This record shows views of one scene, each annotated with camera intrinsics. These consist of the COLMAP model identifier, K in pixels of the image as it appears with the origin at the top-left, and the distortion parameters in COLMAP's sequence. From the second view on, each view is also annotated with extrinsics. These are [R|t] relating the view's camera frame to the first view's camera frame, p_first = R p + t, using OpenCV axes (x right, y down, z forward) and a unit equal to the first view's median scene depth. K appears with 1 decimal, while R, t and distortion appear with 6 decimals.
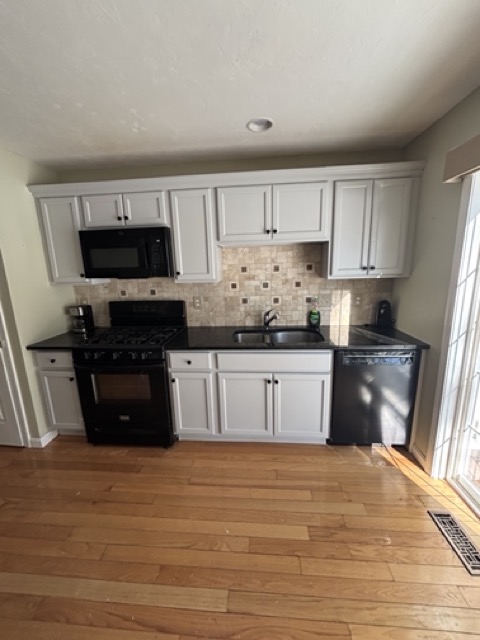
lens RADIAL K [[257.2, 0, 240.0], [0, 257.2, 320.0], [0, 0, 1]] dist [0.004535, -0.000155]
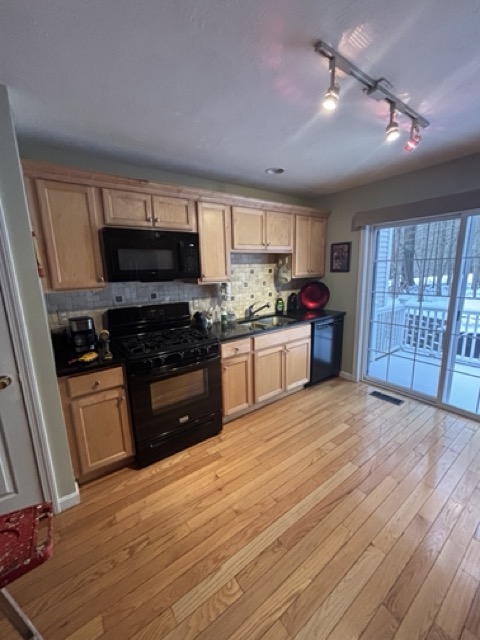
lens RADIAL K [[257.2, 0, 240.0], [0, 257.2, 320.0], [0, 0, 1]] dist [0.004535, -0.000155]
pose [[0.756105, -0.120035, 0.643348, -0.868194], [0.138625, 0.990105, 0.021811, 0.005884], [-0.639600, 0.072693, 0.765263, 0.067507]]
